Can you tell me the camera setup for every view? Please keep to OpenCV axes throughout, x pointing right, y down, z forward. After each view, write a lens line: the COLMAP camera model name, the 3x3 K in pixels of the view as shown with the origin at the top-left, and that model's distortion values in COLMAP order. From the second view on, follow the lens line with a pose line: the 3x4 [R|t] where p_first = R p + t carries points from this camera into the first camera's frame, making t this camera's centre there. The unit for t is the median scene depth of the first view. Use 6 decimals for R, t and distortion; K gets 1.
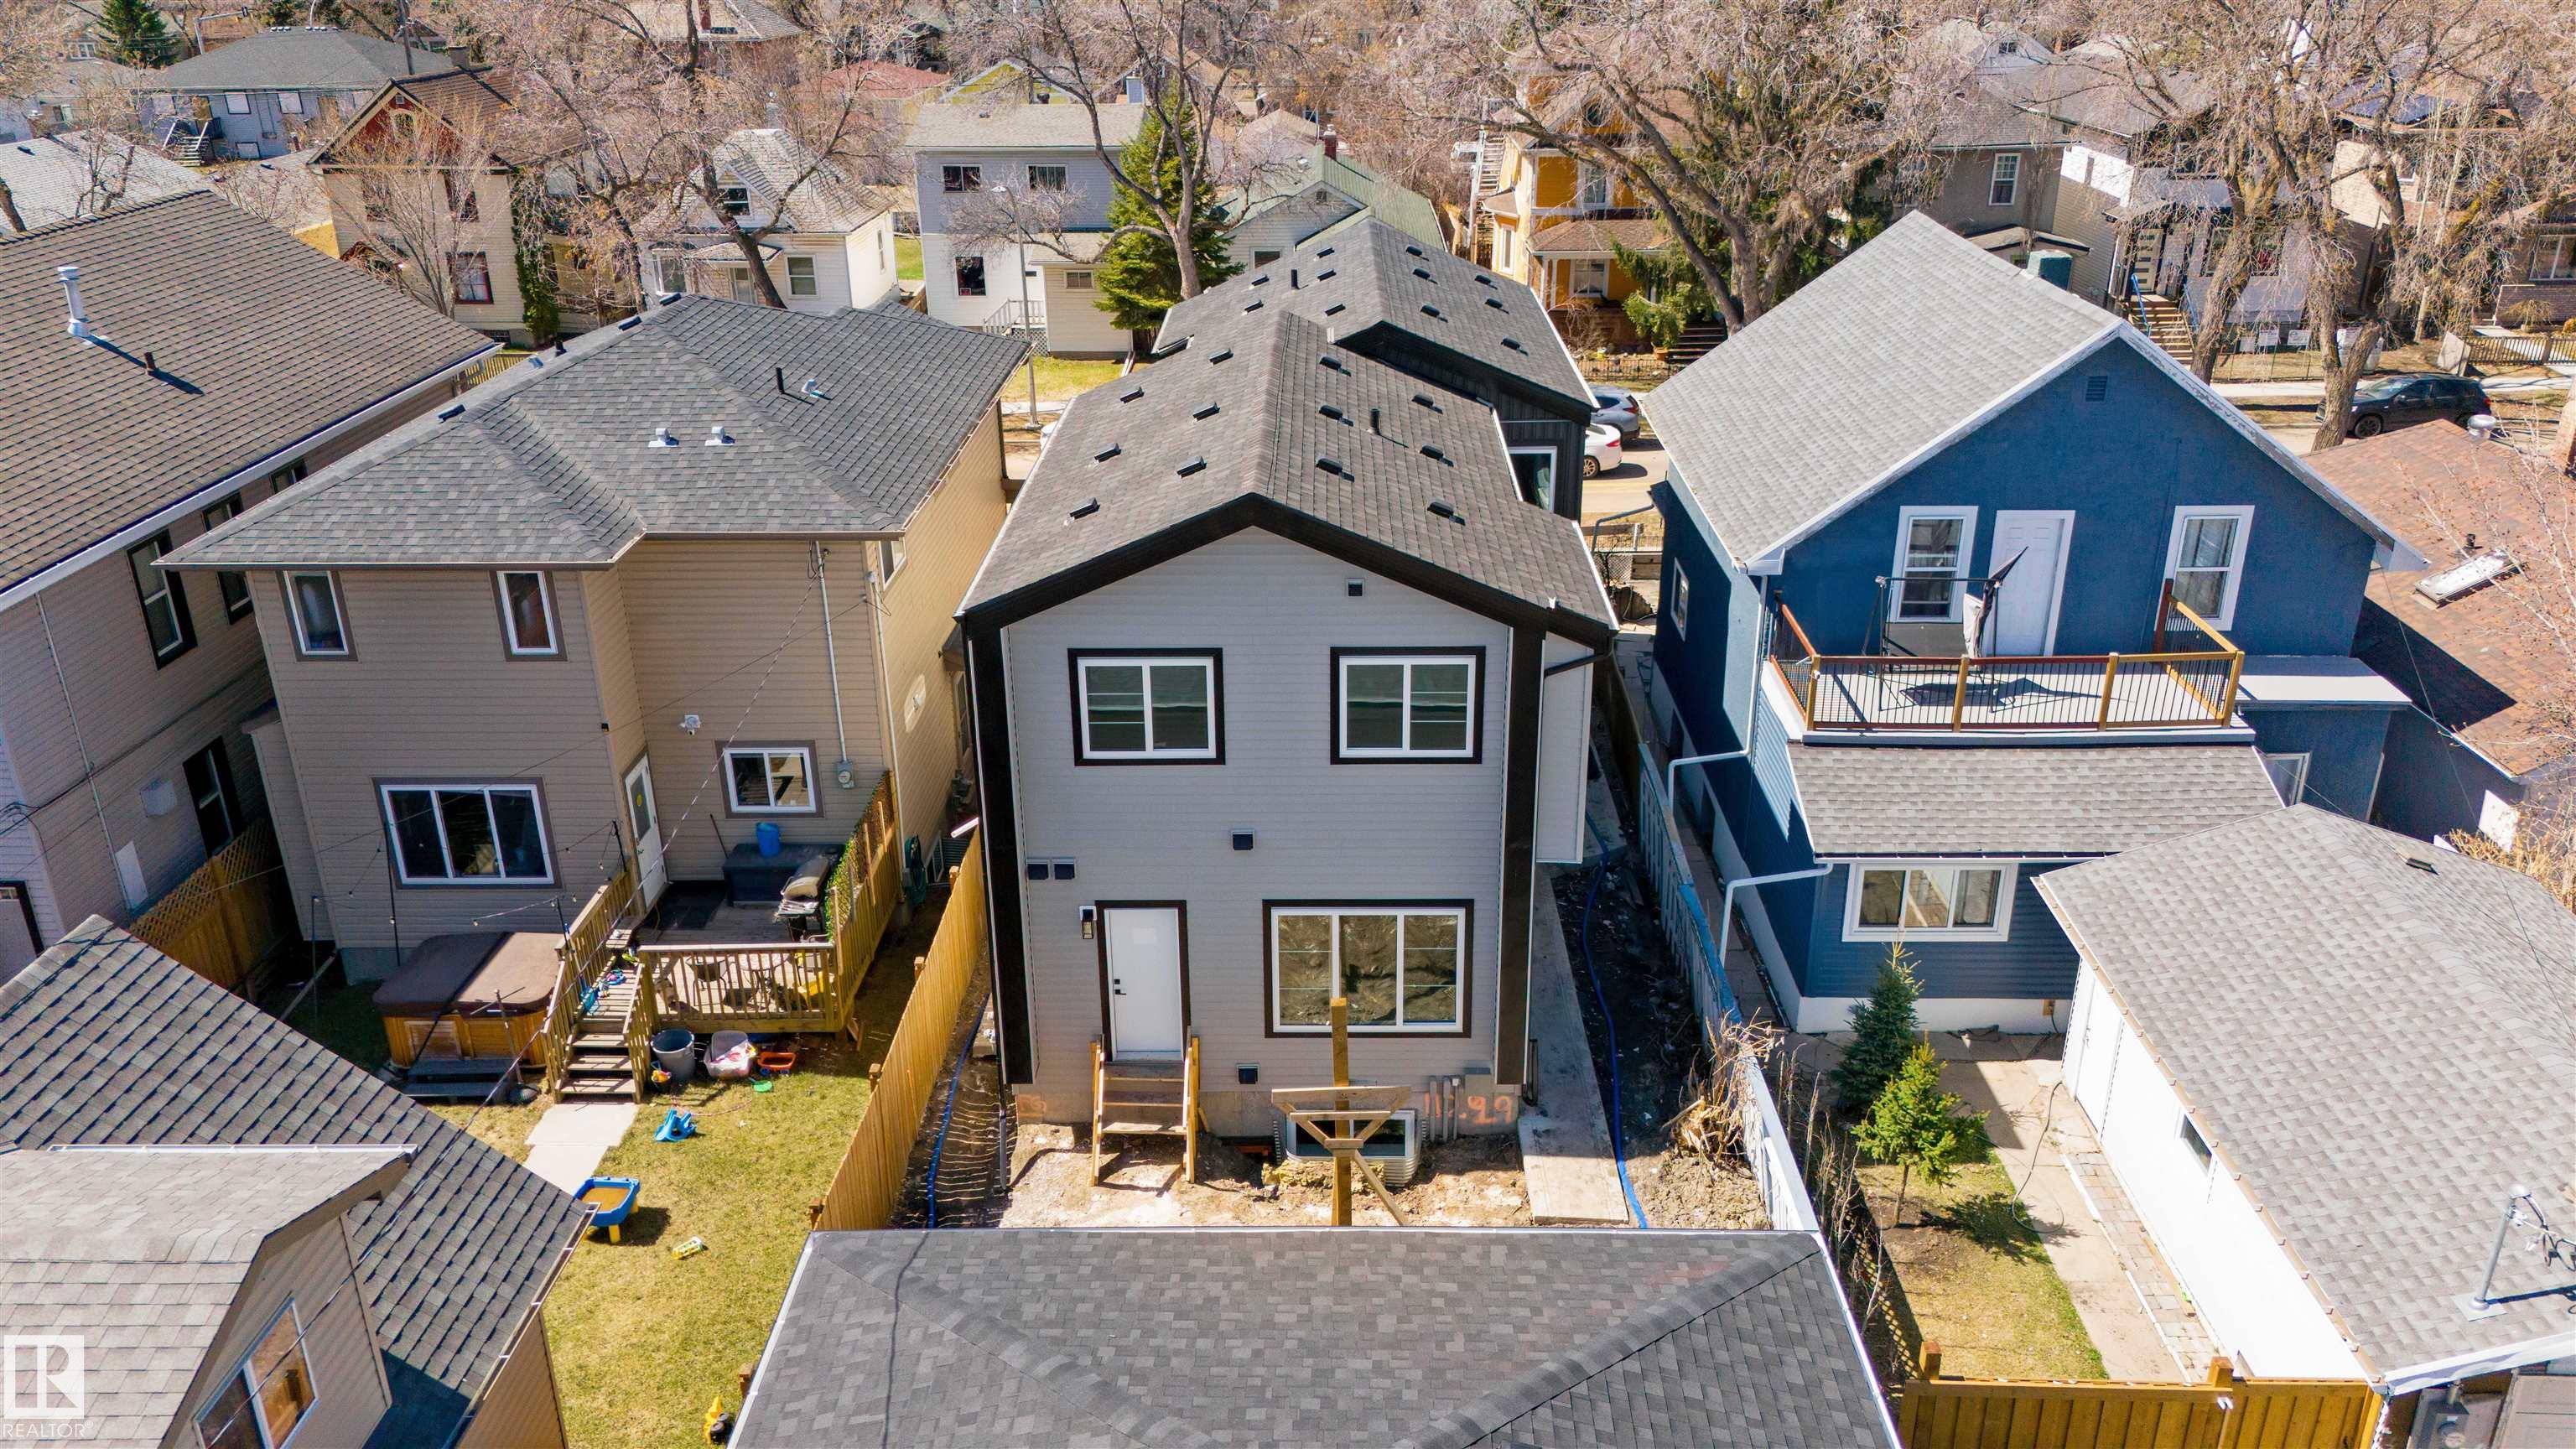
lens RADIAL K [[1887.4, 0, 1290.4], [0, 1887.4, 710.9], [0, 0, 1]] dist [0.088918, -0.098095]
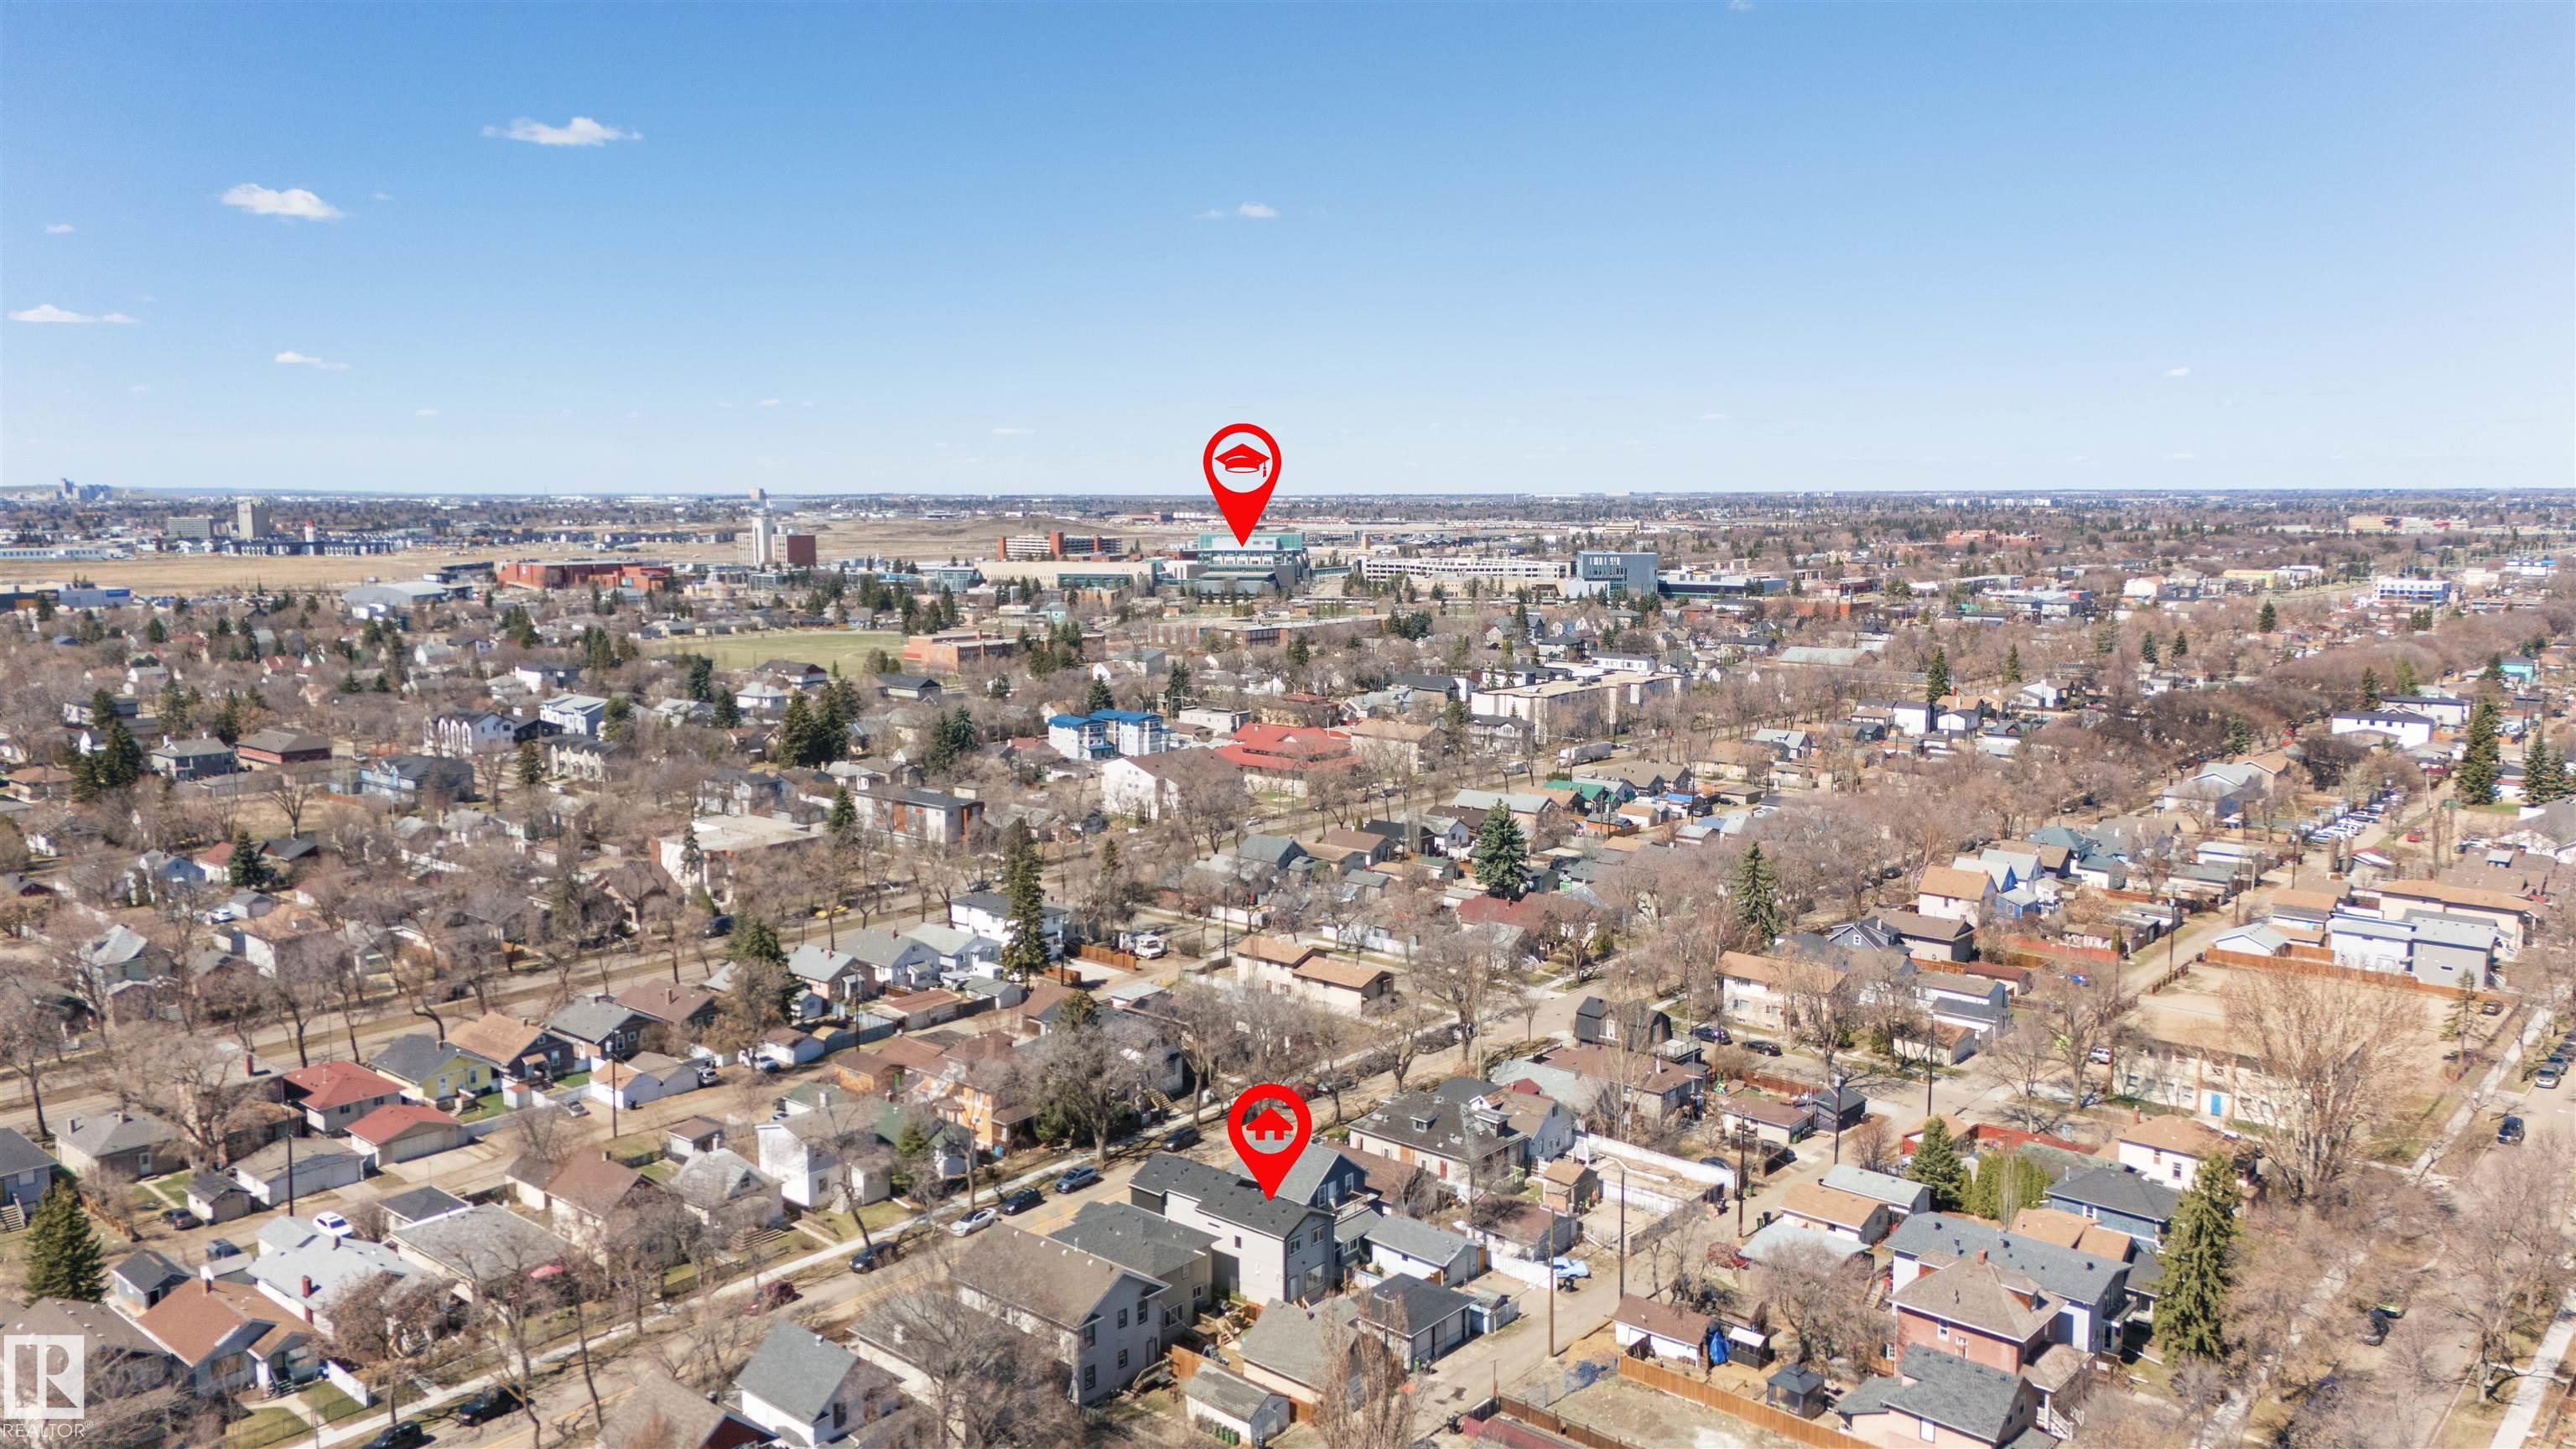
lens RADIAL K [[1887.4, 0, 1290.4], [0, 1887.4, 710.9], [0, 0, 1]] dist [0.088918, -0.098095]
pose [[0.639322, -0.080242, 0.764741, -4.623100], [0.292410, 0.945193, -0.145279, -0.747514], [-0.711171, 0.316498, 0.627746, -3.529216]]
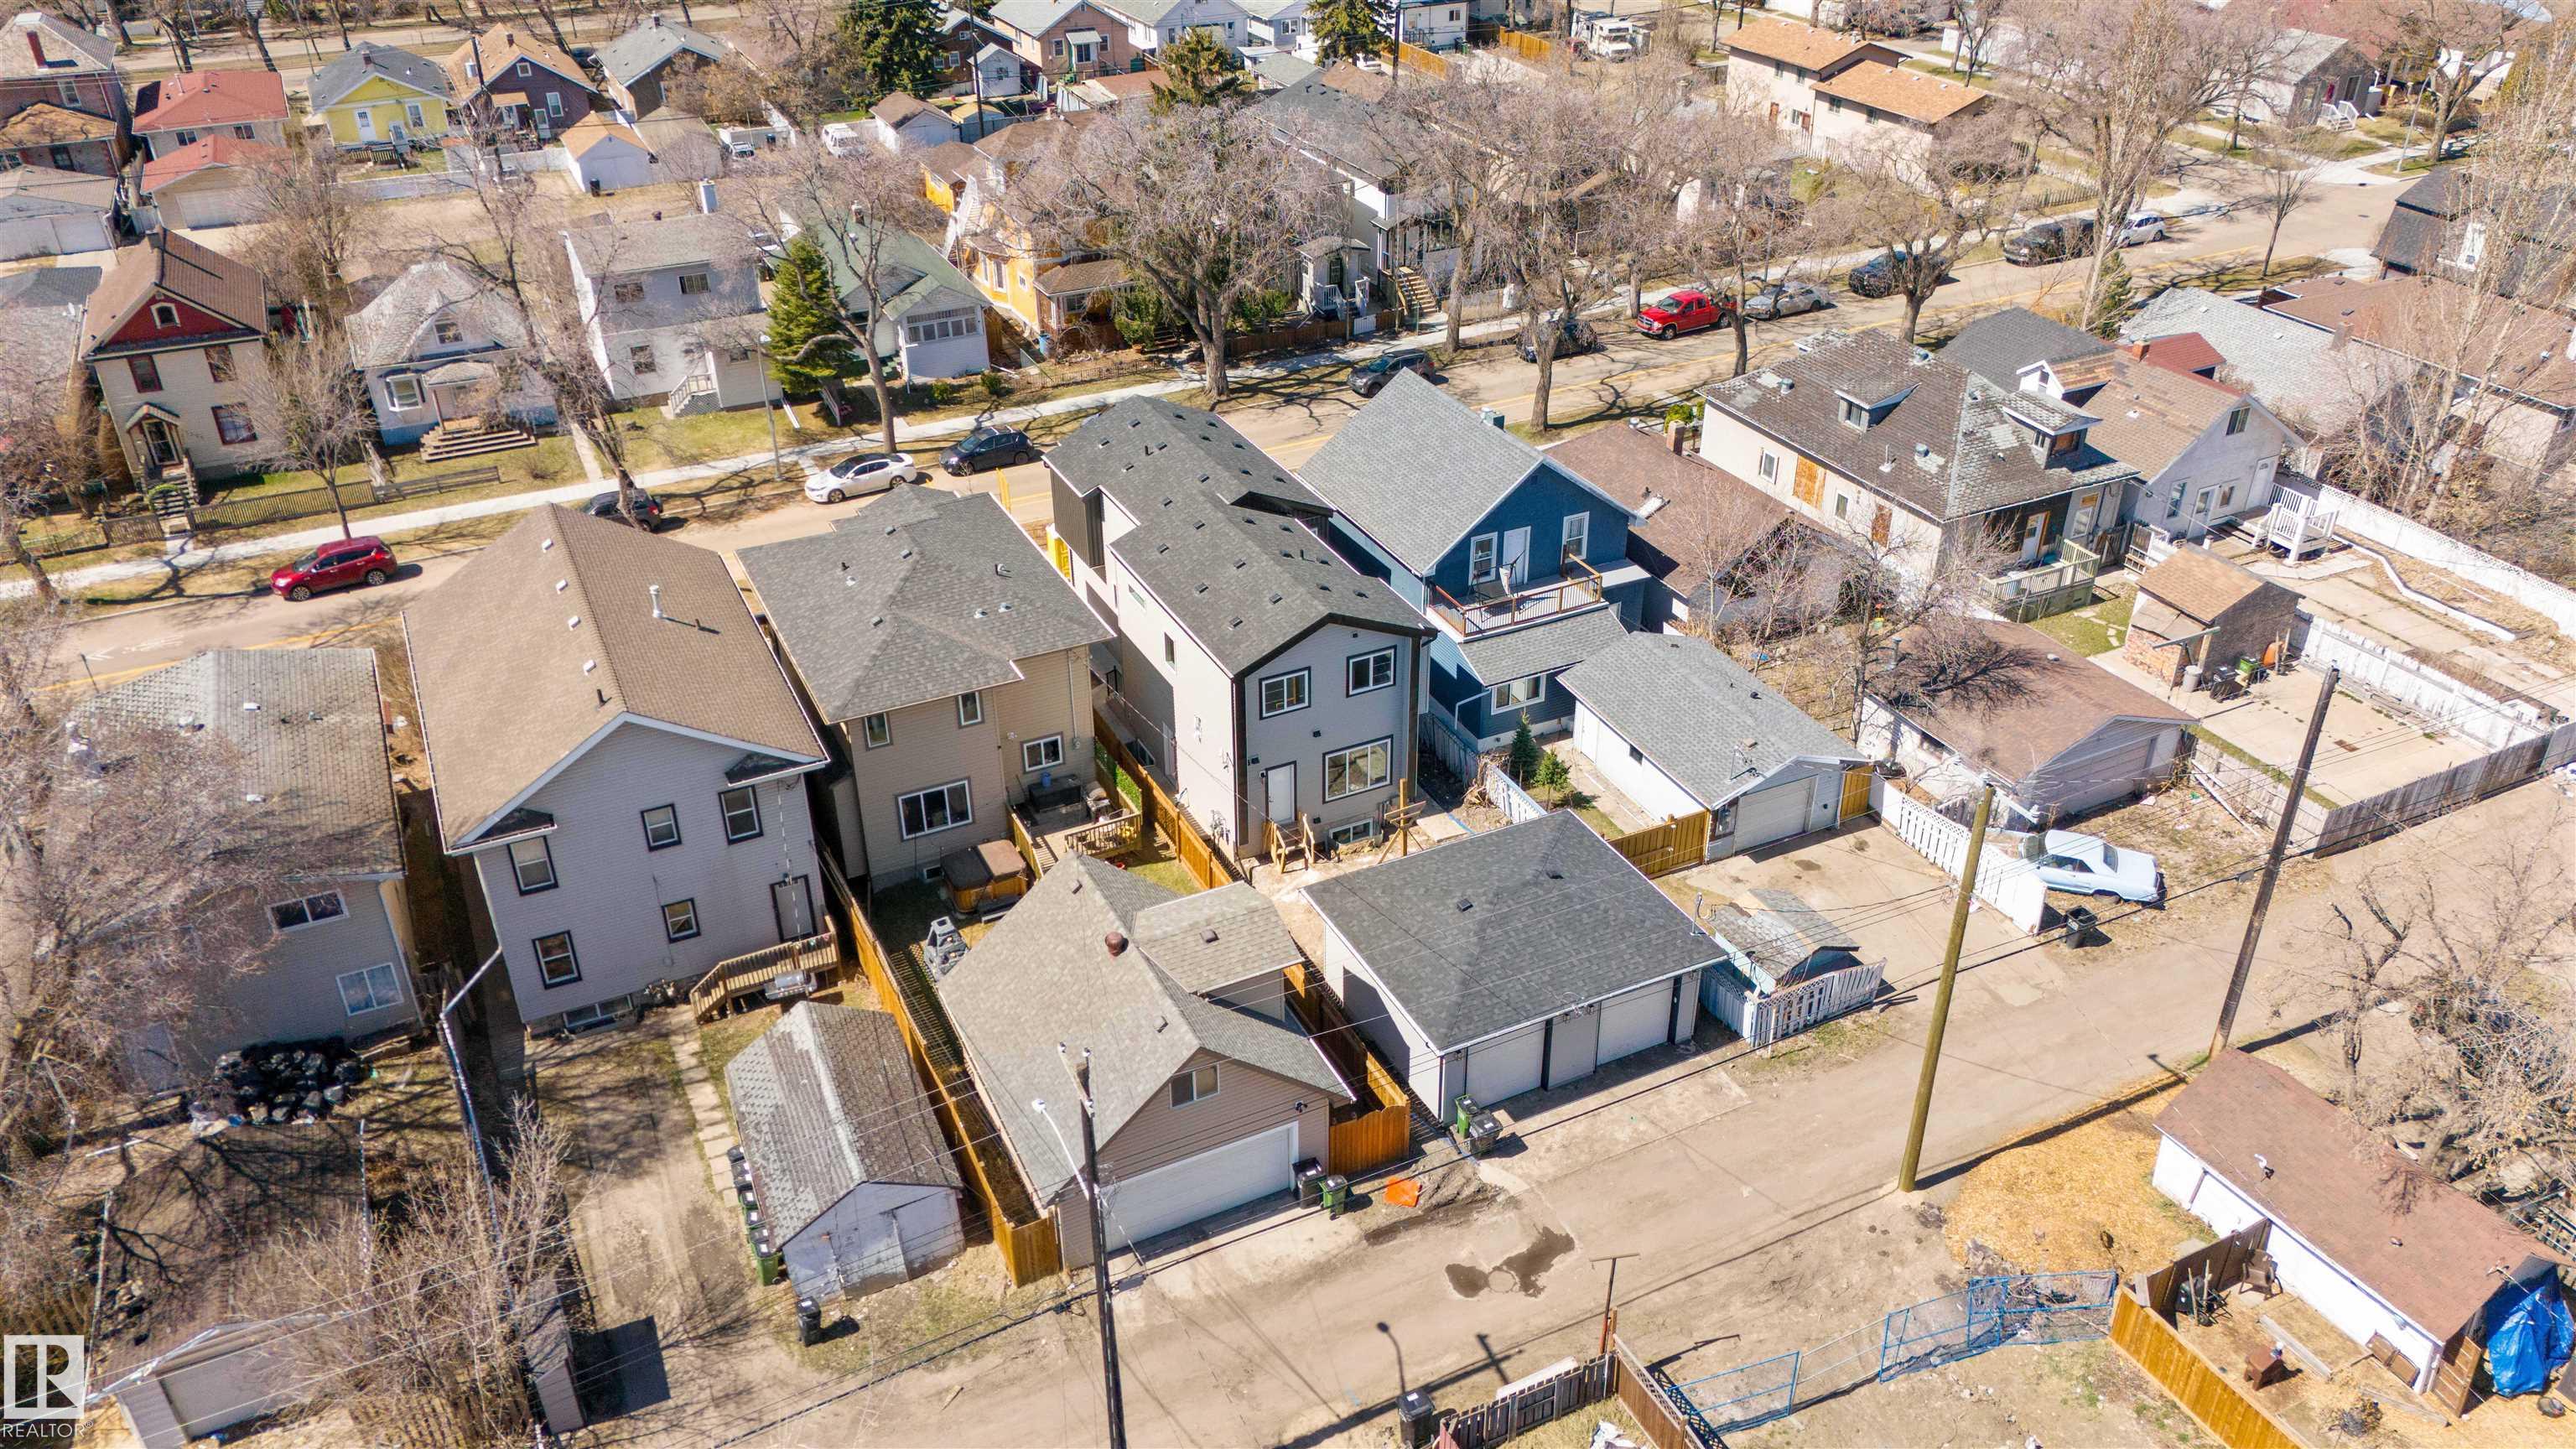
lens RADIAL K [[1887.4, 0, 1290.4], [0, 1887.4, 710.9], [0, 0, 1]] dist [0.088918, -0.098095]
pose [[0.889782, -0.227733, 0.395507, -0.954208], [0.175222, 0.970655, 0.164701, -0.350435], [-0.421409, -0.077246, 0.903575, -1.187620]]
